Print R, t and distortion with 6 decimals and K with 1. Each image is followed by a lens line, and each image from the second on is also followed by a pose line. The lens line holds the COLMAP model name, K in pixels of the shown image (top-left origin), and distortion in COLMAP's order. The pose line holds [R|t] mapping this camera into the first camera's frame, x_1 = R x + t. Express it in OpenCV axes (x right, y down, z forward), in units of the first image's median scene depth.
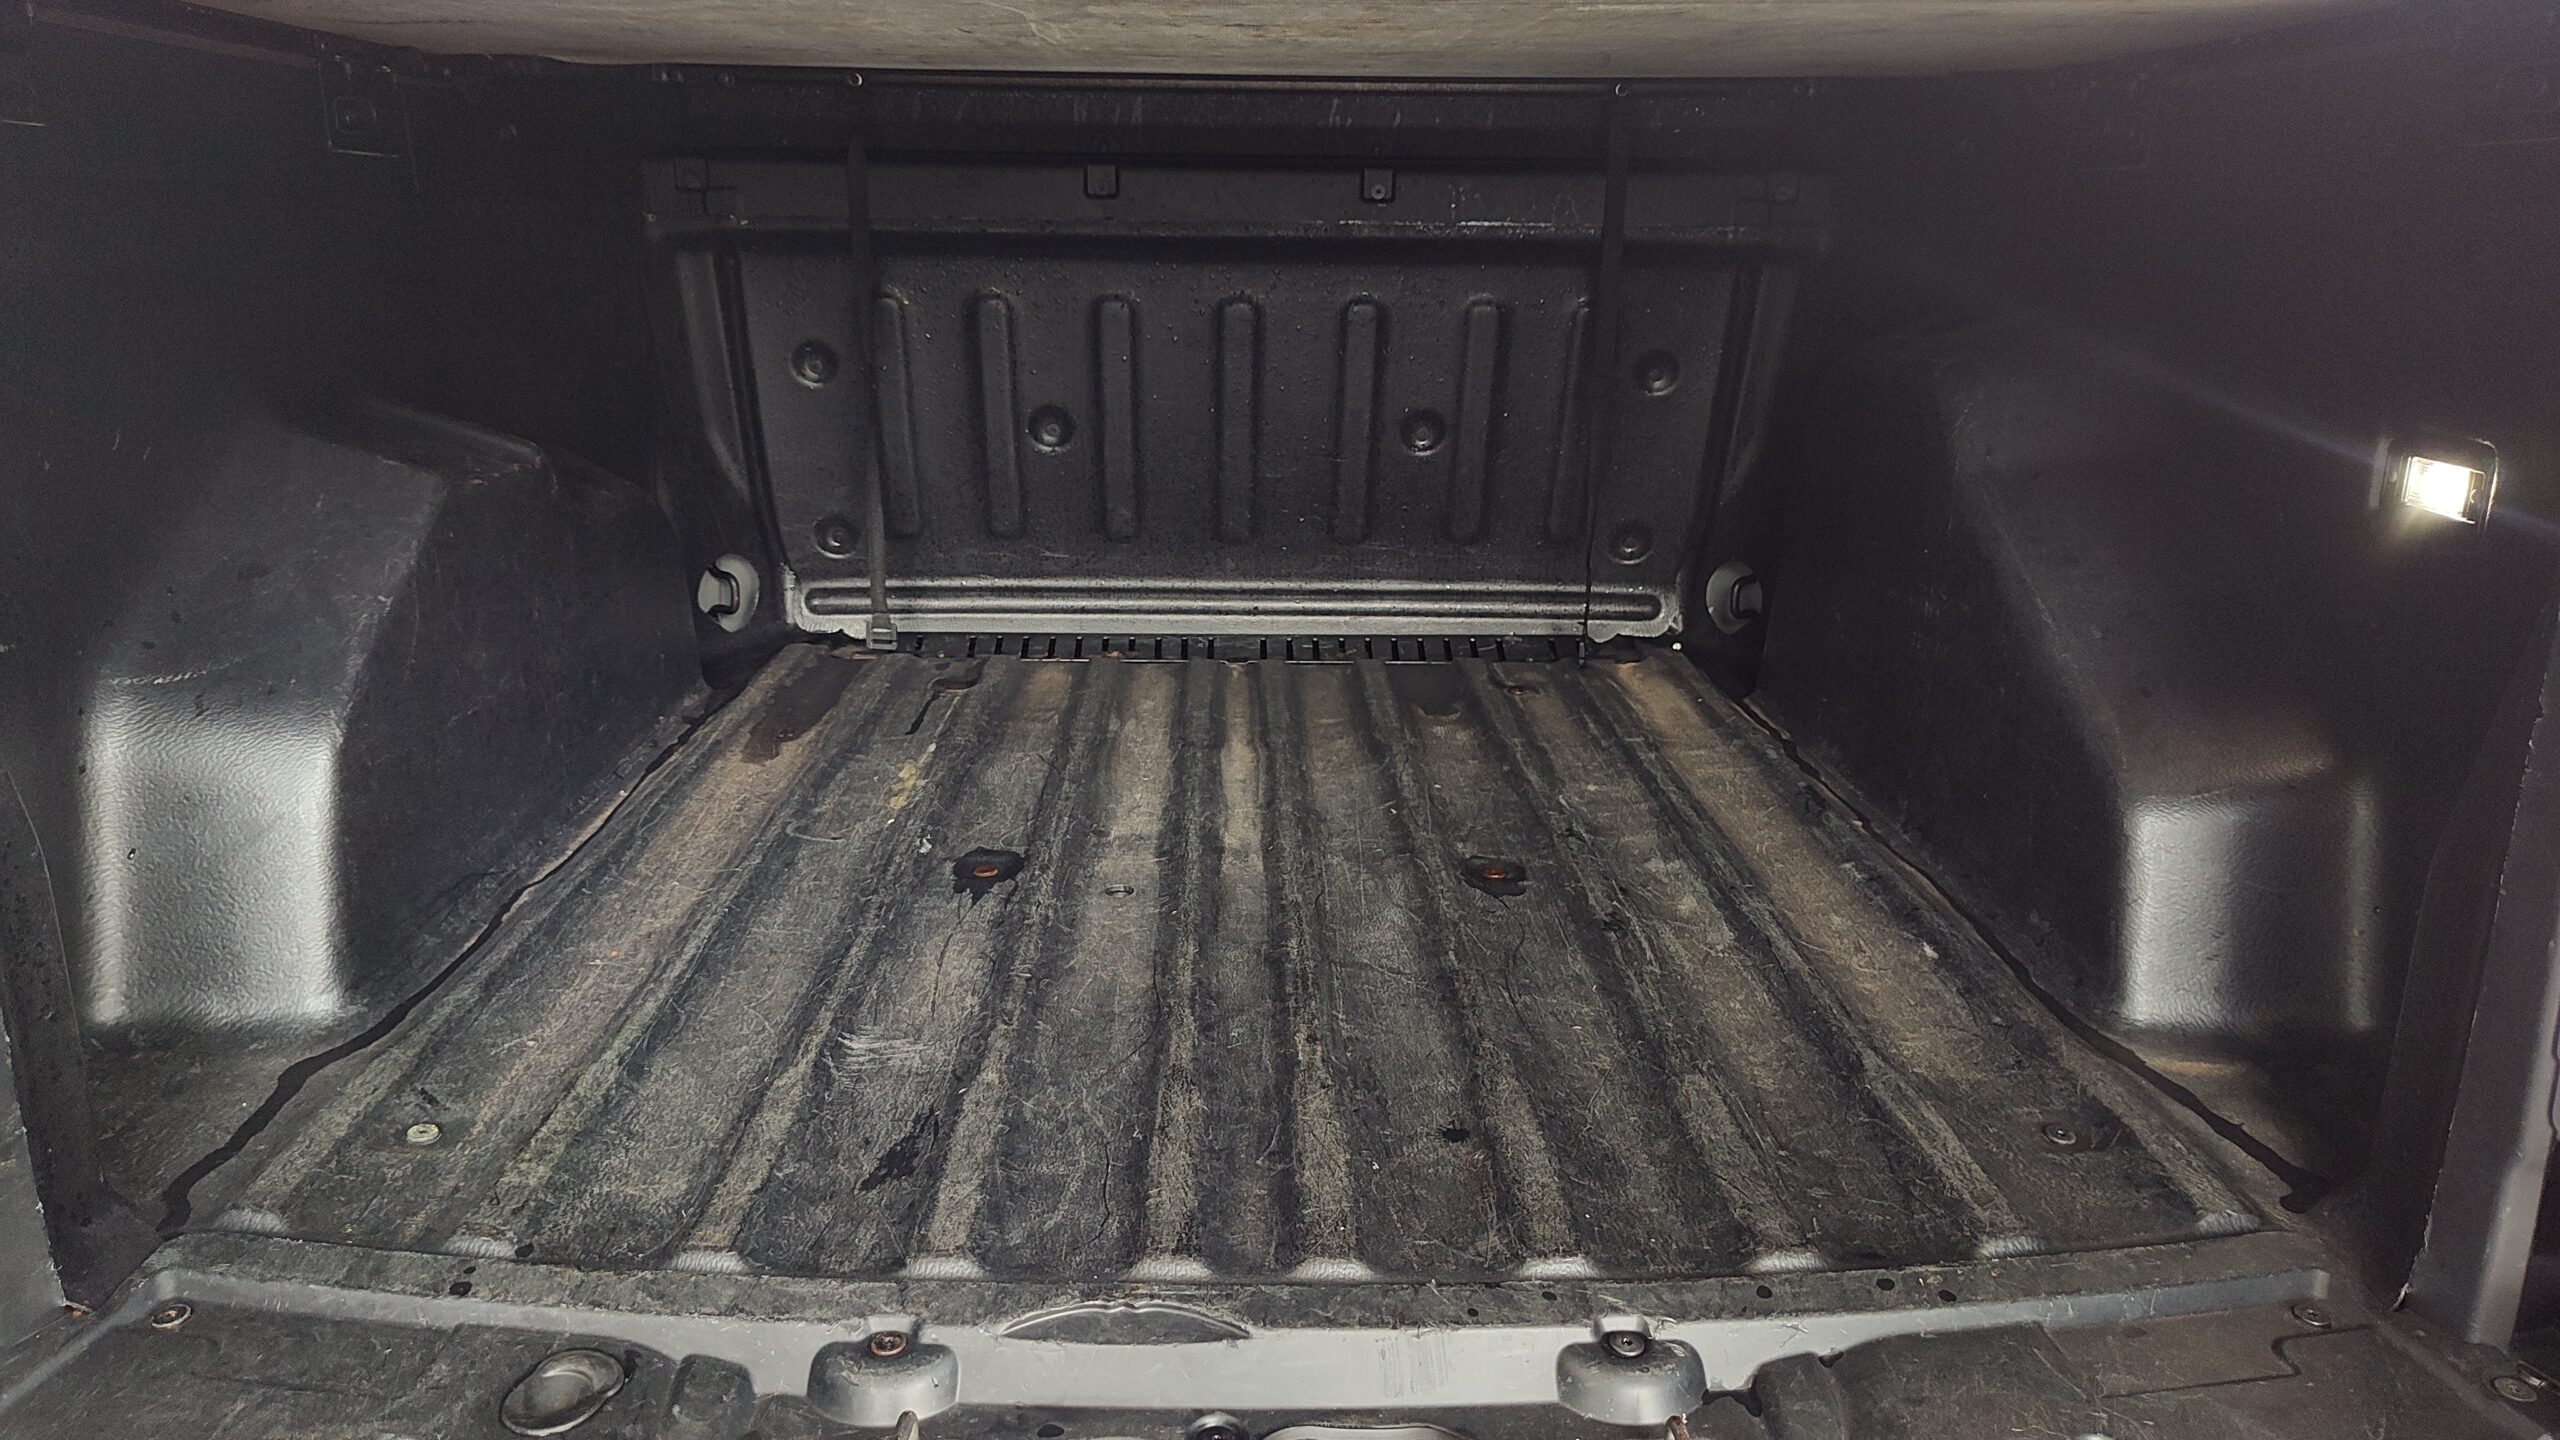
lens RADIAL K [[1792.2, 0, 1280.0], [0, 1792.2, 720.0], [0, 0, 1]] dist [-0.013756, -0.005761]
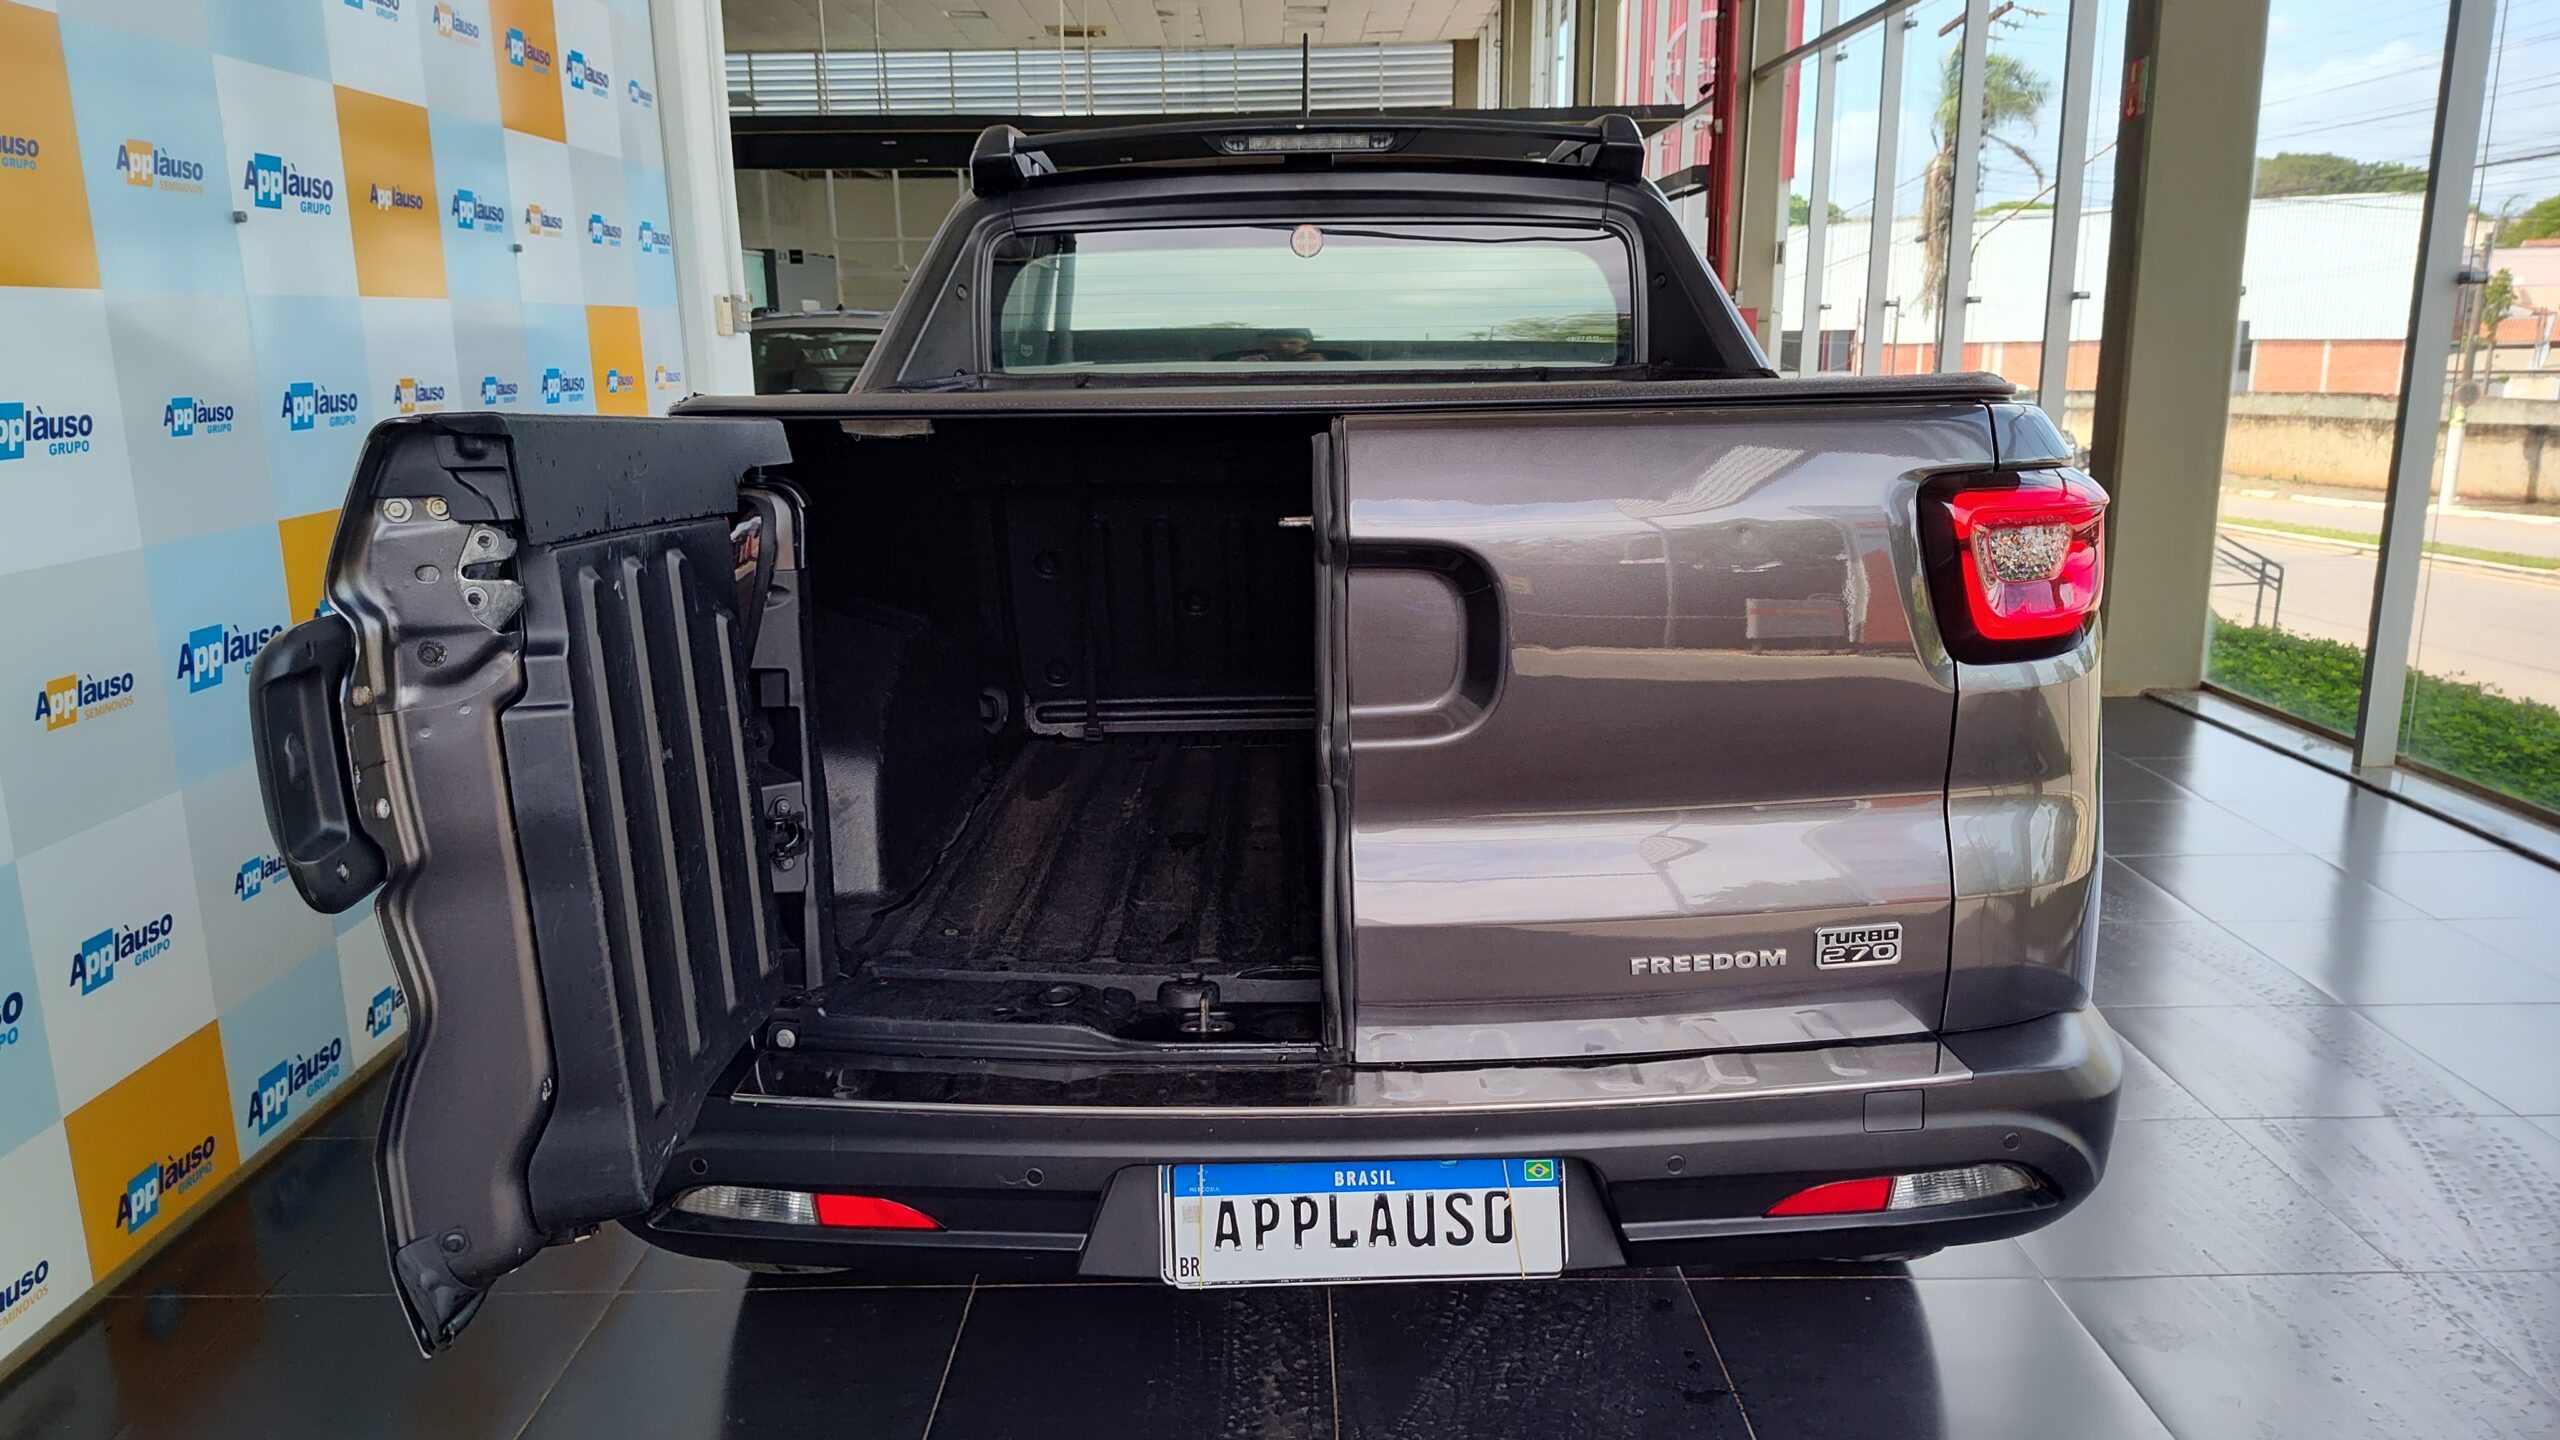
lens RADIAL K [[1793.7, 0, 1265.8], [0, 1793.7, 741.2], [0, 0, 1]] dist [-0.010990, -0.007862]
pose [[0.999009, -0.022551, -0.038372, -0.009633], [0.019345, 0.996448, -0.081958, 0.124295], [0.040084, 0.081135, 0.995897, -0.767051]]
